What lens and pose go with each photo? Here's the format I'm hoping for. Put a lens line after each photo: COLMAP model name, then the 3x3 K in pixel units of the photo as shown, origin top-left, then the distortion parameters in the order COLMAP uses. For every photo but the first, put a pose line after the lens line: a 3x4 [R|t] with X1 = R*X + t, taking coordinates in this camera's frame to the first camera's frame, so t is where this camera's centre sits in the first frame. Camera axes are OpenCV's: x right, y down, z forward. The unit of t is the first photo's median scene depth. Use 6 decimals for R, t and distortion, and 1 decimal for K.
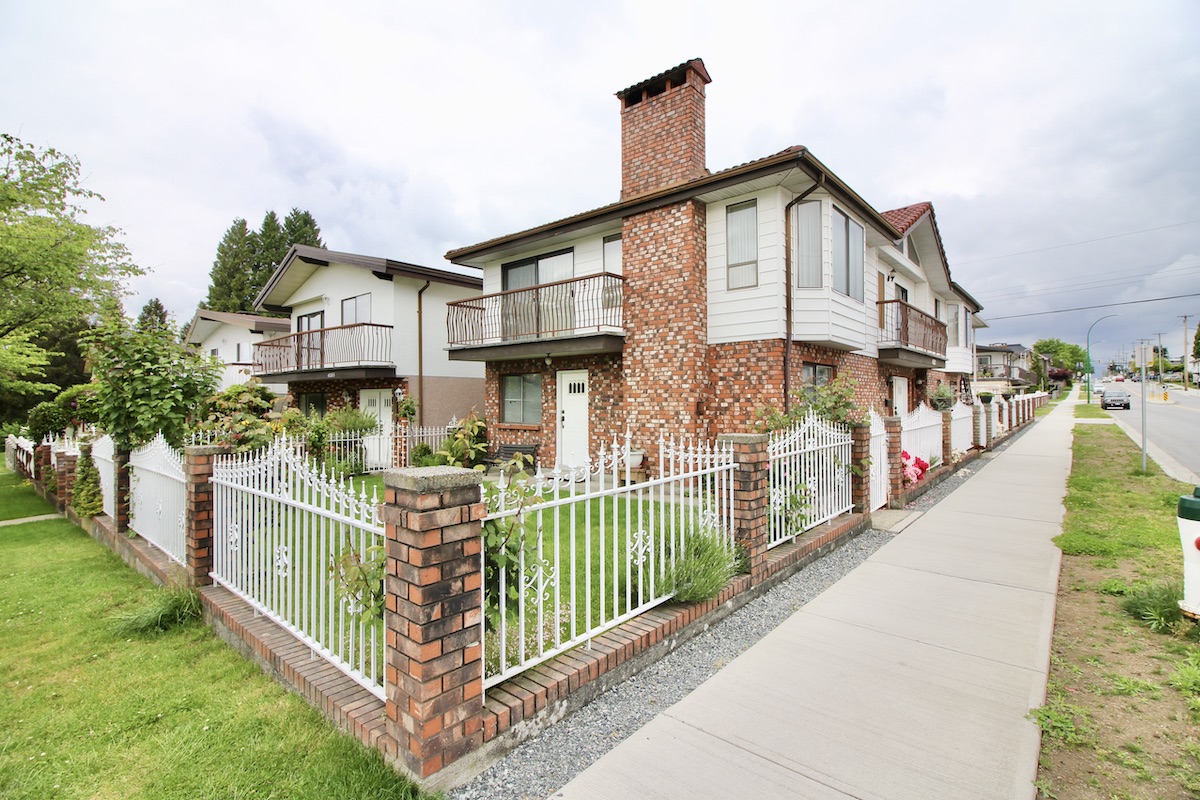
lens RADIAL K [[555.8, 0, 600.0], [0, 555.8, 400.0], [0, 0, 1]] dist [-0.019923, -0.000541]
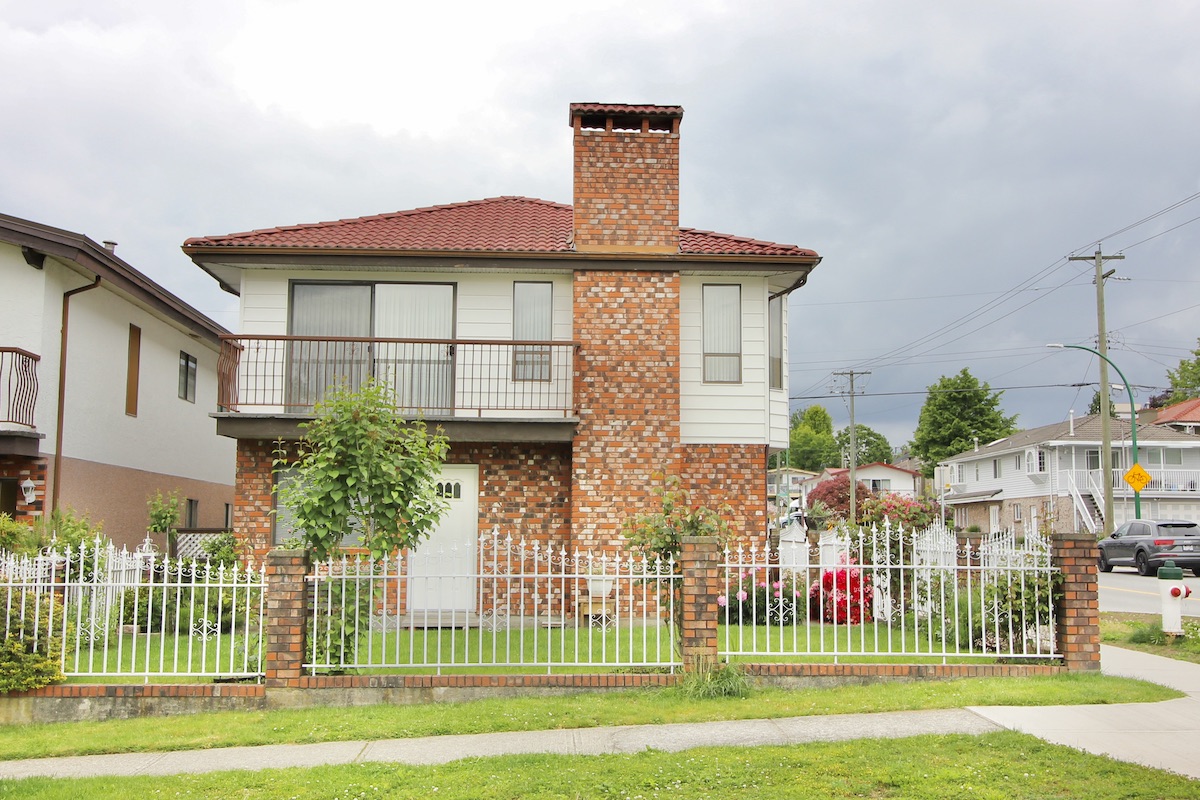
lens RADIAL K [[1283.5, 0, 600.0], [0, 1283.5, 400.0], [0, 0, 1]] dist [-0.001430, -0.005806]
pose [[0.730618, 0.083951, 0.677606, -1.168606], [-0.012411, 0.993881, -0.109754, 0.044806], [-0.682674, 0.071778, 0.727189, -0.305991]]
